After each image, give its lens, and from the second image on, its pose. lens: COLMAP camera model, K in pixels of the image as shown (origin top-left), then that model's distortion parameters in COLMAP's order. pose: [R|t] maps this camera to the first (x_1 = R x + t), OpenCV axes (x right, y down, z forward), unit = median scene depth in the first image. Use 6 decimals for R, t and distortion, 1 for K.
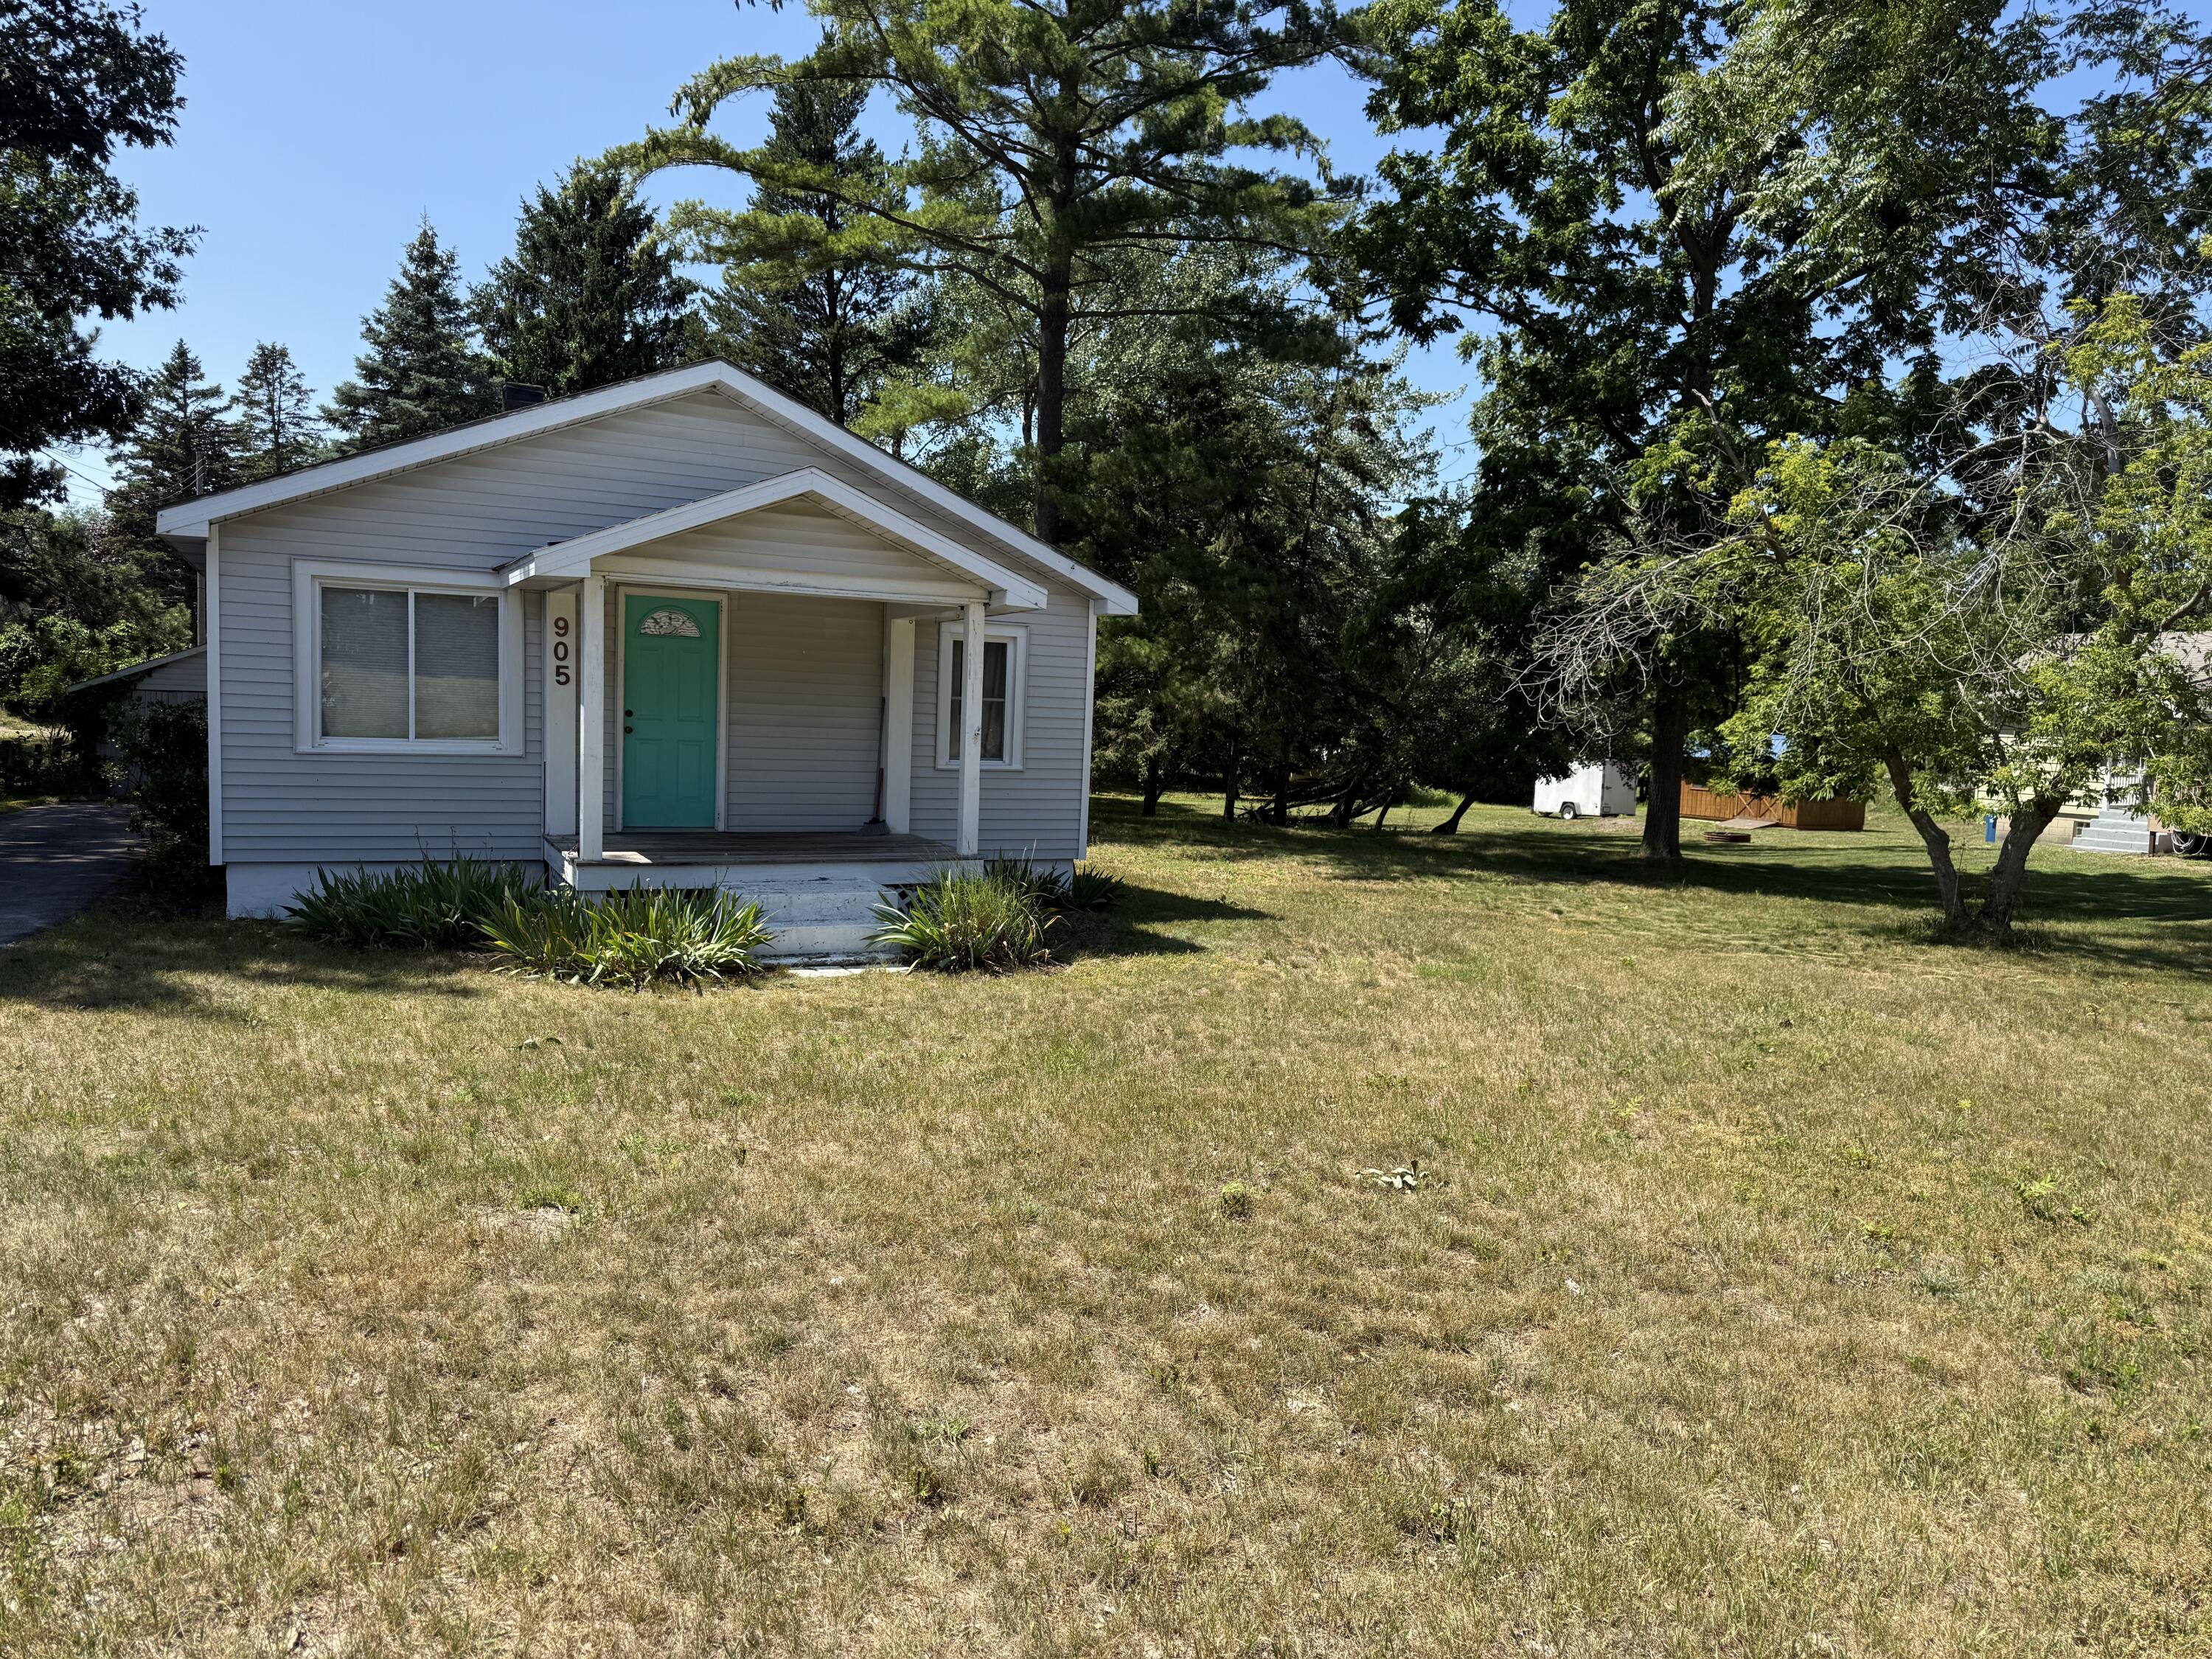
lens RADIAL K [[1478.9, 0, 1106.0], [0, 1478.9, 829.5], [0, 0, 1]] dist [0.065322, -0.118081]
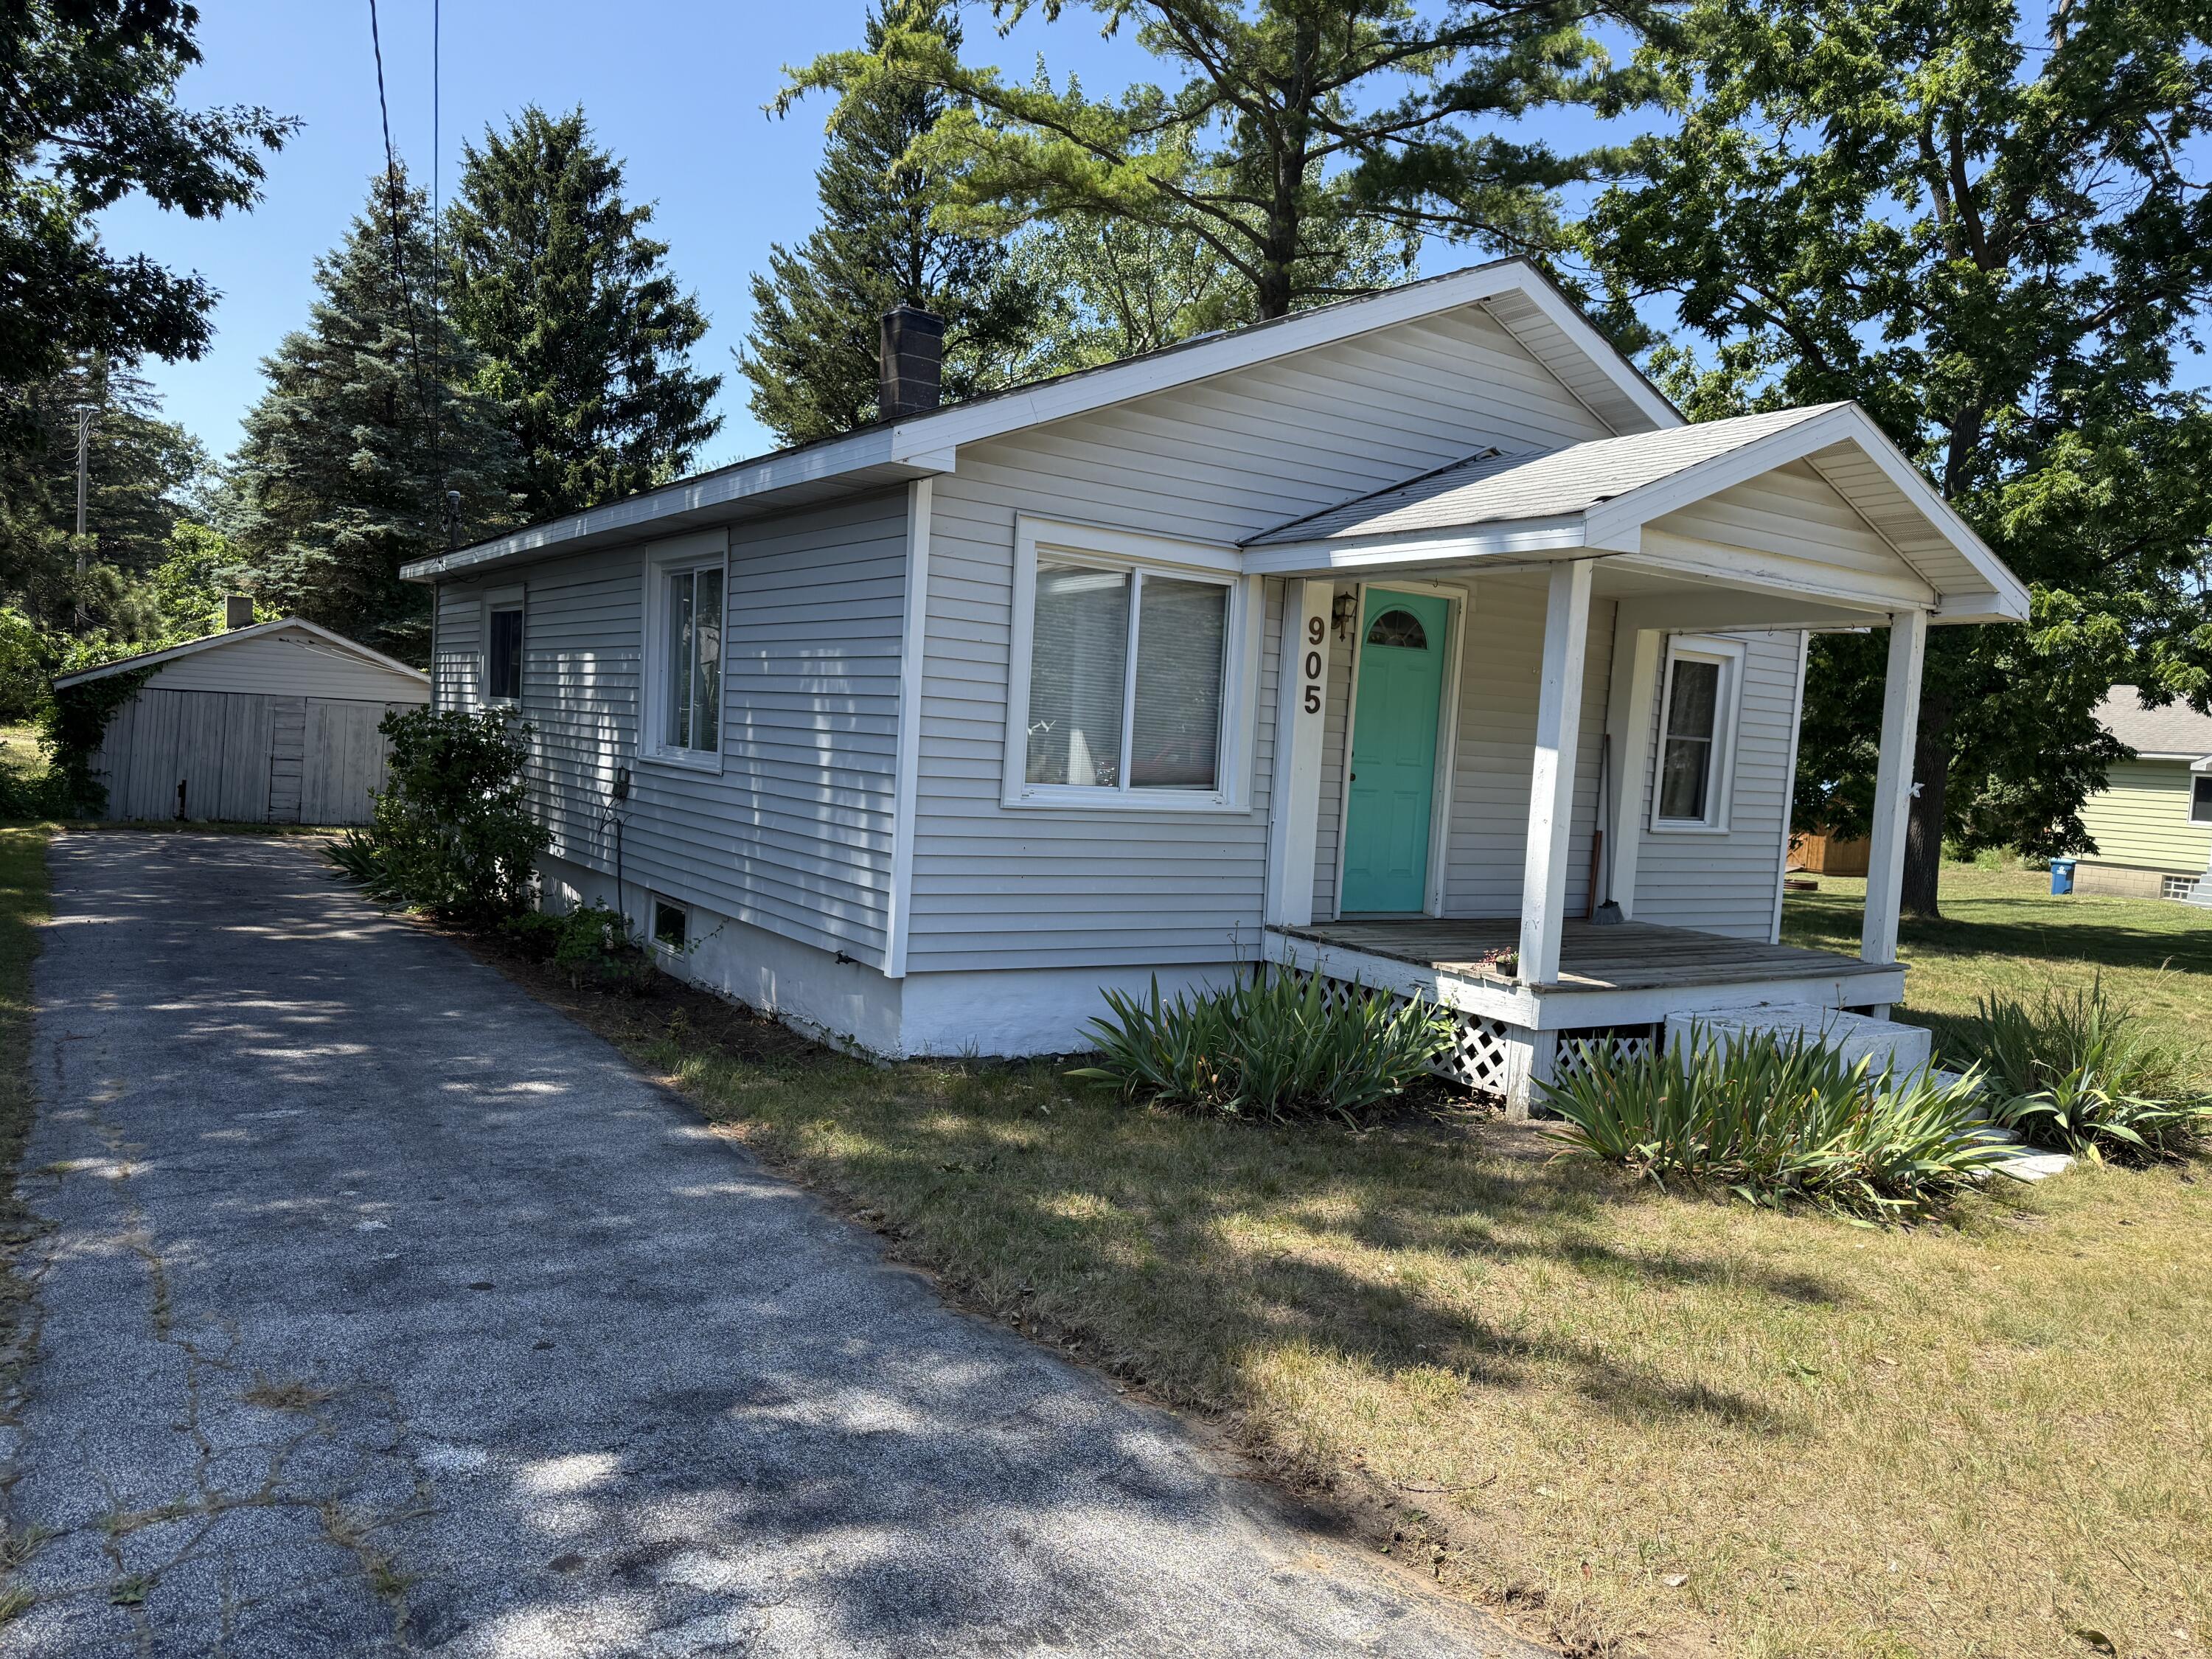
lens RADIAL K [[1545.2, 0, 1061.4], [0, 1545.2, 800.6], [0, 0, 1]] dist [0.022101, -0.000994]
pose [[0.995699, 0.019992, 0.090467, -0.503731], [-0.016997, 0.999286, -0.033755, -0.026975], [-0.091078, 0.032072, 0.995327, 0.264611]]
